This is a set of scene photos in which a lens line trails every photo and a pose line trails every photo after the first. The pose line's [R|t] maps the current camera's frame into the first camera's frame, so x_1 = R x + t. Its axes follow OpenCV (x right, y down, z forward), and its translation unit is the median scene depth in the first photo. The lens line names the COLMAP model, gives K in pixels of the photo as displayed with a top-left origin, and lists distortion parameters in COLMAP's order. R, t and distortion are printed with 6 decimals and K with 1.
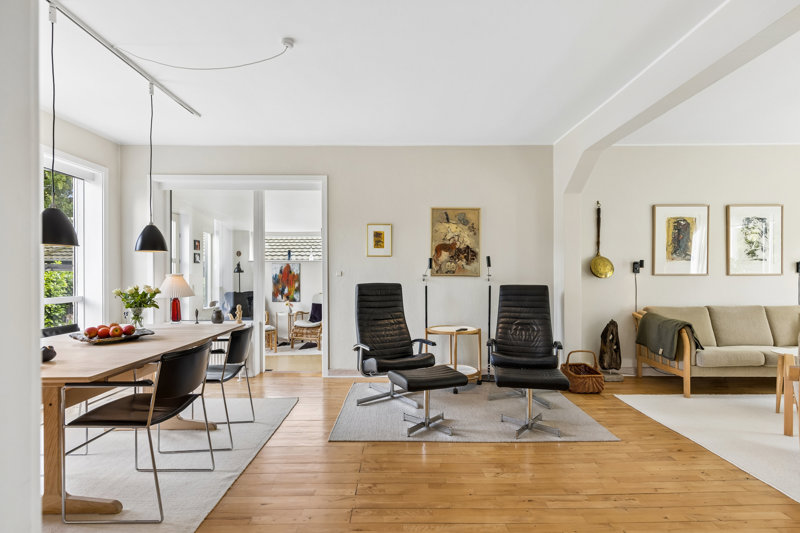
lens RADIAL K [[387.0, 0, 403.3], [0, 387.0, 259.9], [0, 0, 1]] dist [0.013671, -0.000535]
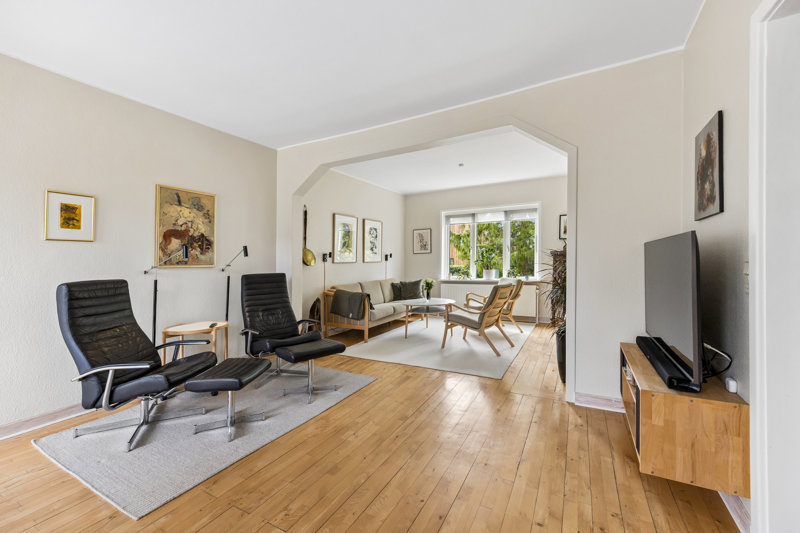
lens RADIAL K [[329.6, 0, 402.2], [0, 329.6, 255.3], [0, 0, 1]] dist [-0.001284, 0.000089]
pose [[0.489585, 0.007365, 0.871925, -0.282627], [-0.017361, 0.999848, 0.001303, 0.005169], [-0.871783, -0.015776, 0.489638, 0.206366]]
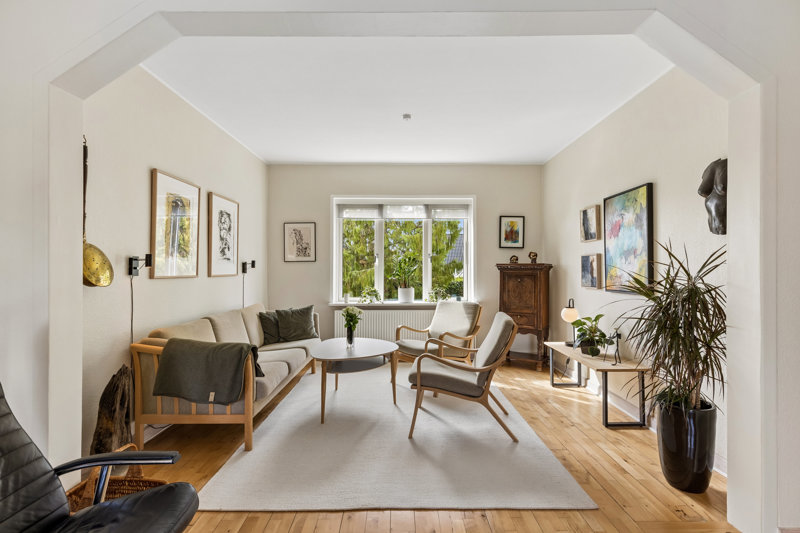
lens RADIAL K [[387.0, 0, 399.0], [0, 387.0, 270.7], [0, 0, 1]] dist [0.013671, -0.000535]
pose [[0.018515, -0.000951, 0.999828, 0.014921], [-0.037405, 0.999299, 0.001643, 0.010629], [-0.999129, -0.037429, 0.018467, 0.603334]]
